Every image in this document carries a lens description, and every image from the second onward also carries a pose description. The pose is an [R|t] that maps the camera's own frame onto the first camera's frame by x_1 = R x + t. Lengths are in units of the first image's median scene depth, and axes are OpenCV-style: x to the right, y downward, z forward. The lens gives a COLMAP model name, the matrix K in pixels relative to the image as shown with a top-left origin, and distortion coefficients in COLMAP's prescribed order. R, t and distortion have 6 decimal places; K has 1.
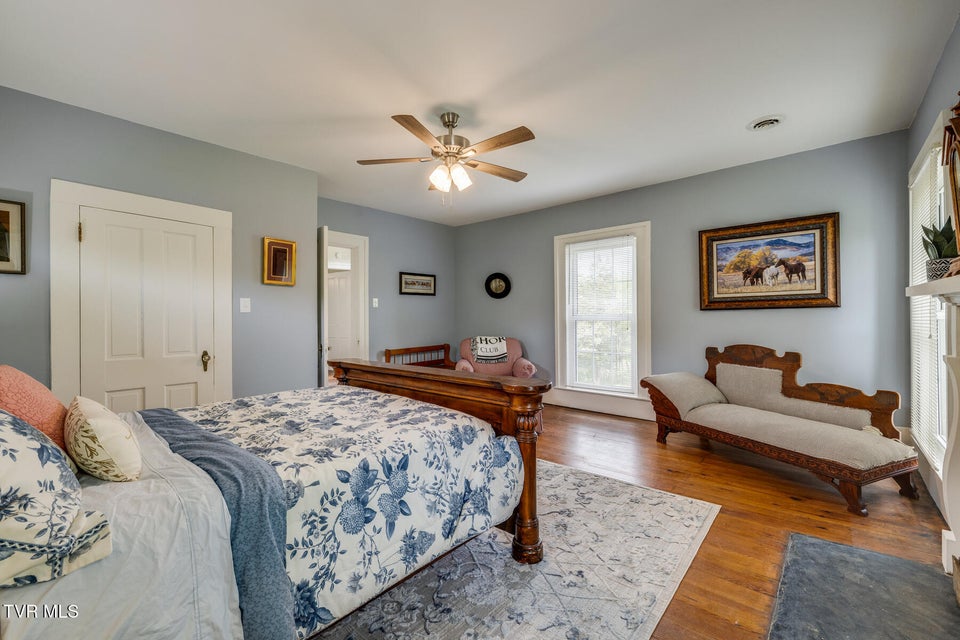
lens RADIAL K [[399.2, 0, 479.6], [0, 399.2, 318.6], [0, 0, 1]] dist [-0.000663, 0.001582]
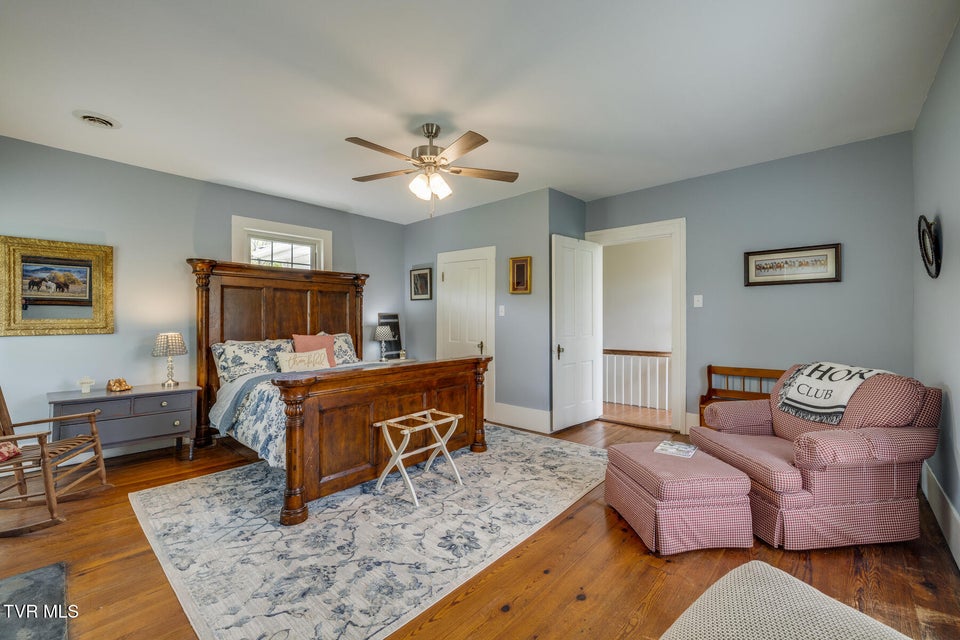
lens RADIAL K [[399.2, 0, 482.0], [0, 399.2, 318.3], [0, 0, 1]] dist [-0.000663, 0.001582]
pose [[-0.016827, 0.007771, -0.999828, 0.693372], [-0.004748, 0.999958, 0.007852, -0.015495], [0.999847, 0.004879, -0.016790, 0.832511]]
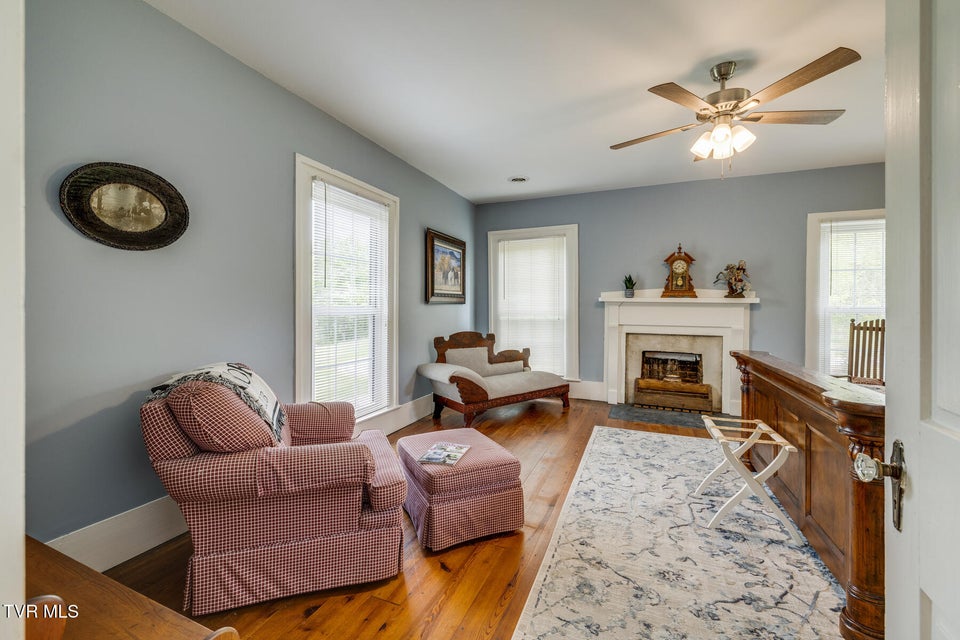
lens RADIAL K [[399.2, 0, 478.1], [0, 399.2, 311.4], [0, 0, 1]] dist [-0.000663, 0.001582]
pose [[-0.310298, 0.002419, 0.950636, -0.514739], [0.006095, 0.999981, -0.000555, 0.002314], [-0.950620, 0.005622, -0.310307, 1.269888]]
